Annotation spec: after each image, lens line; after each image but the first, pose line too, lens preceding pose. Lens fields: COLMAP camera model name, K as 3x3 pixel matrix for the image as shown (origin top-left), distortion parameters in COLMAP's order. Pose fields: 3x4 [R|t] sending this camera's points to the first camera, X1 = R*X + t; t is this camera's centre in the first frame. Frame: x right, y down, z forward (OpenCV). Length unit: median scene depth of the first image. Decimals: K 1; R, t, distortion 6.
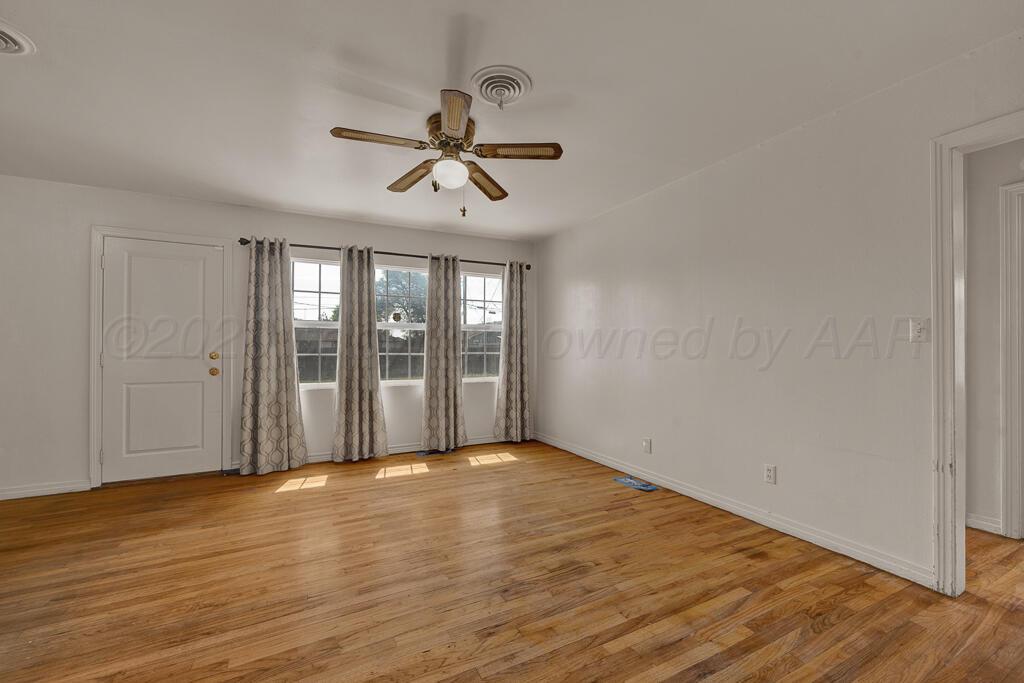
lens RADIAL K [[444.6, 0, 512.0], [0, 444.6, 341.5], [0, 0, 1]] dist [0.000065, -0.000001]
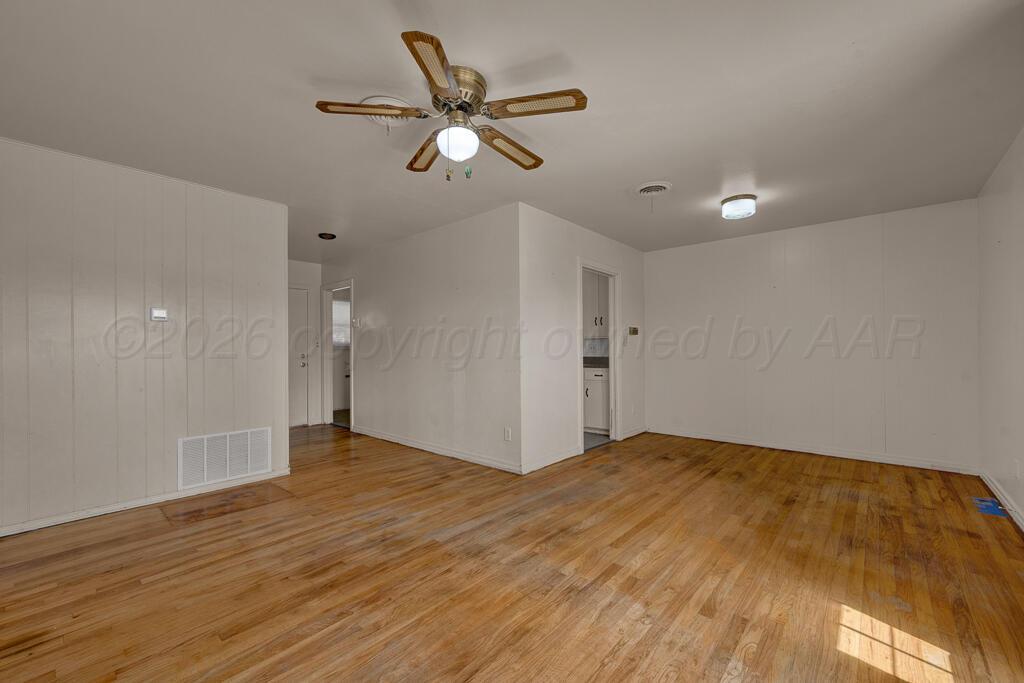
lens RADIAL K [[423.8, 0, 512.0], [0, 423.8, 341.5], [0, 0, 1]] dist [-0.000275, -0.000038]
pose [[-0.936482, 0.000182, -0.350715, 0.052051], [0.011375, 0.999489, -0.029856, 0.029521], [0.350530, -0.031949, -0.936006, 1.833930]]
